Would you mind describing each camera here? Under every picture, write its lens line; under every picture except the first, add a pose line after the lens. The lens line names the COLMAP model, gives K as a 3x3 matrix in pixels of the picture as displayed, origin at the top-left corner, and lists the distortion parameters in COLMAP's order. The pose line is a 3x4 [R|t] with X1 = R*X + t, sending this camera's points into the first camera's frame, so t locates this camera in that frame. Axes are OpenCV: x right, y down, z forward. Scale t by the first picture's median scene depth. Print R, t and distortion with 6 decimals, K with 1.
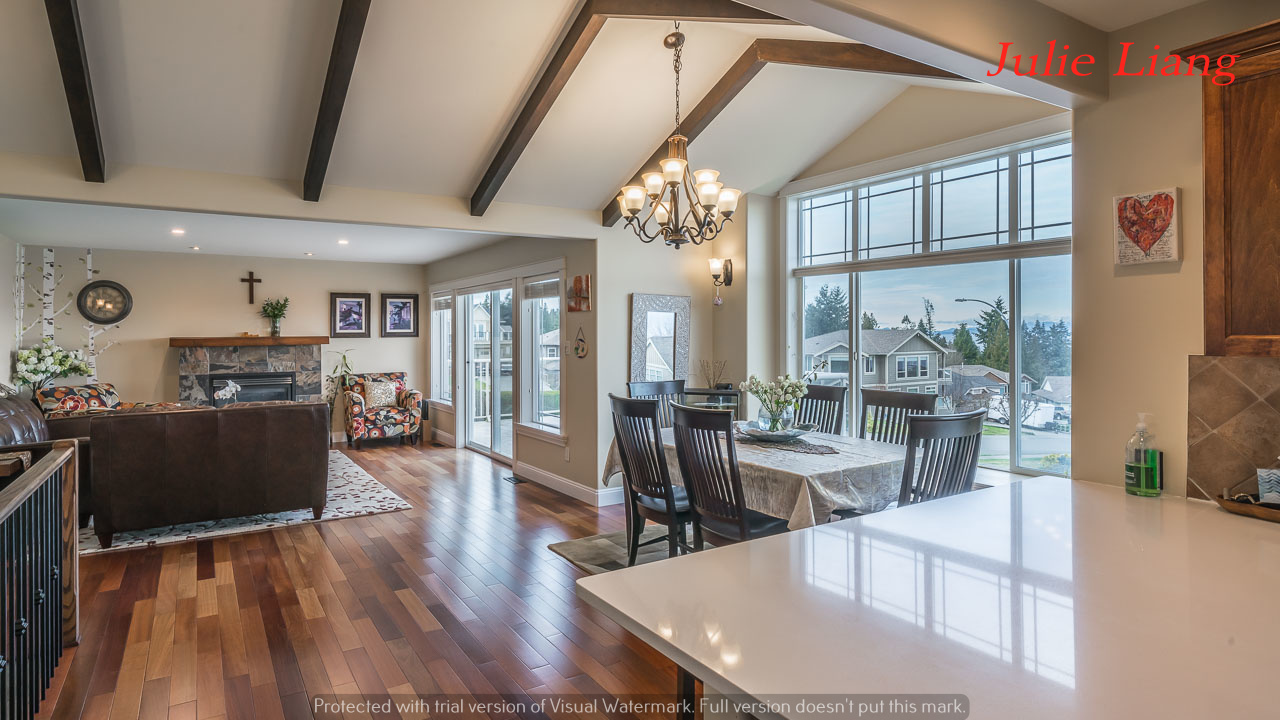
lens RADIAL K [[665.4, 0, 621.3], [0, 665.4, 330.3], [0, 0, 1]] dist [-0.000816, 0.001334]
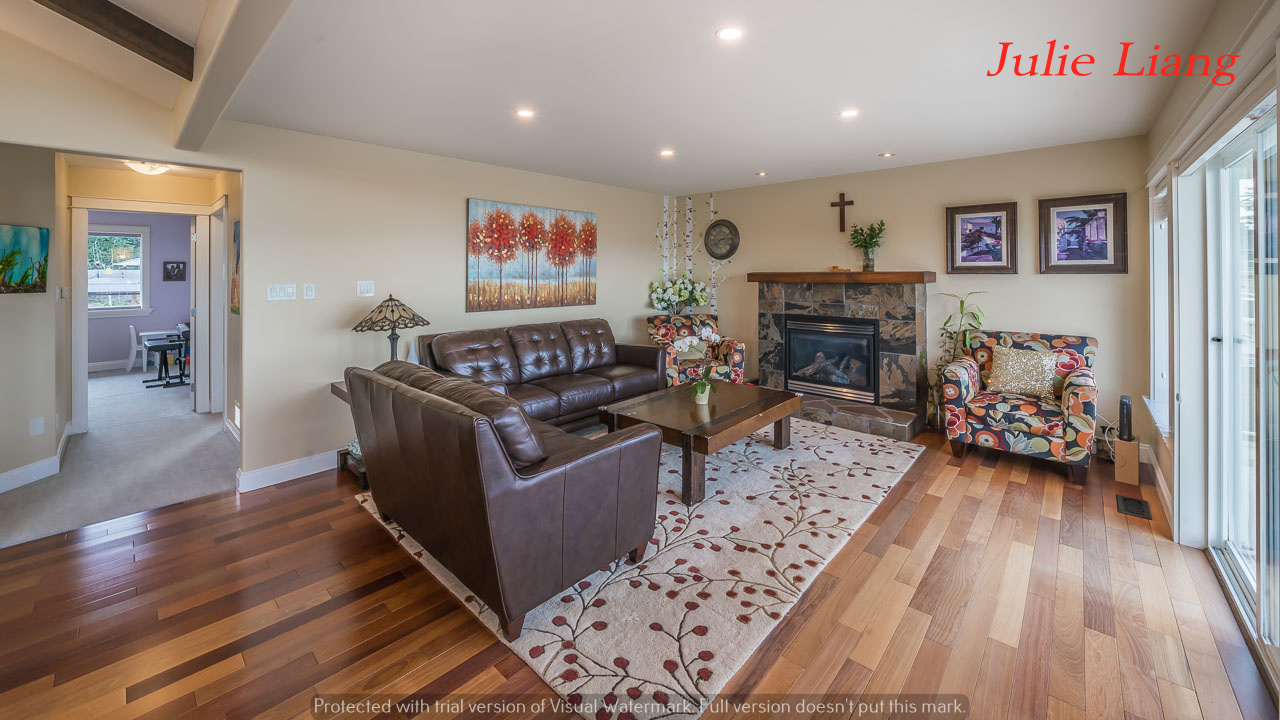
lens RADIAL K [[474.9, 0, 643.0], [0, 474.9, 267.9], [0, 0, 1]] dist [-0.009726, -0.000094]
pose [[0.258966, -0.001739, -0.965885, -0.050766], [0.008460, 0.999964, 0.000468, 0.002634], [0.965849, -0.008293, 0.258972, 0.608919]]
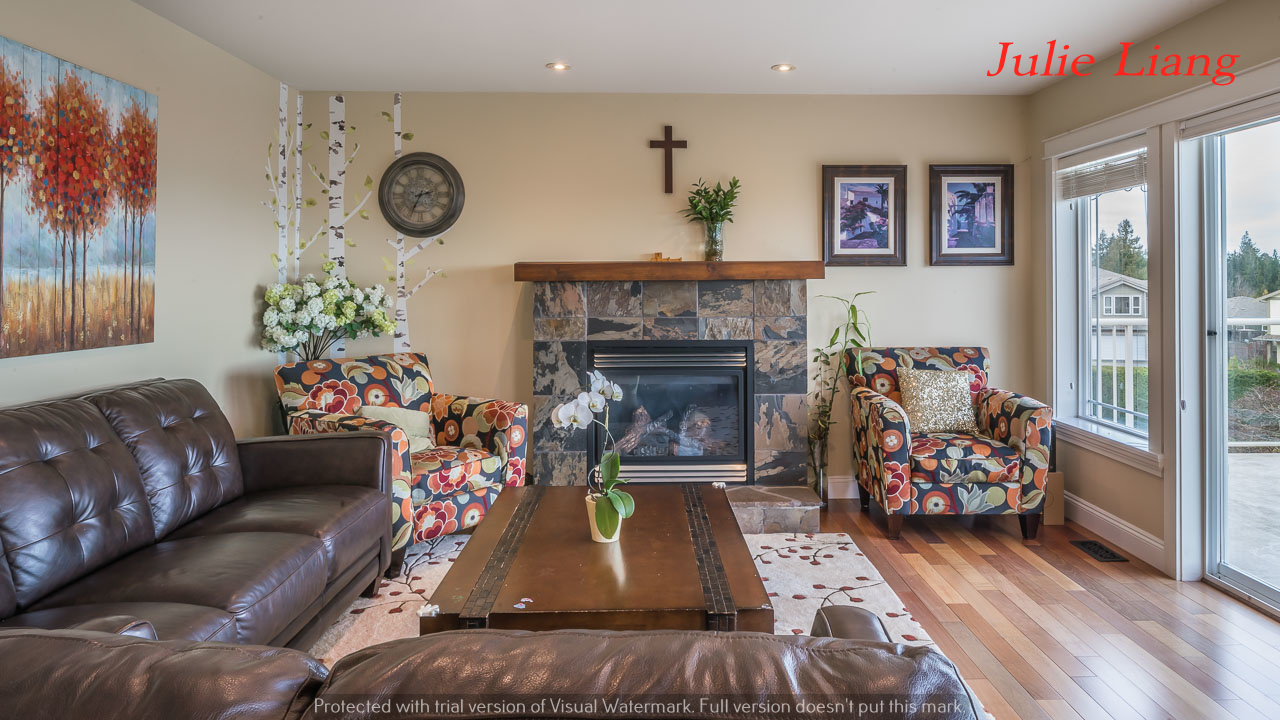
lens RADIAL K [[814.2, 0, 662.7], [0, 814.2, 276.1], [0, 0, 1]] dist [-0.000530, 0.000445]
pose [[0.853276, 0.000446, -0.521459, -0.257379], [0.000545, 0.999998, 0.001747, 0.018380], [0.521459, -0.001775, 0.853275, 0.503389]]
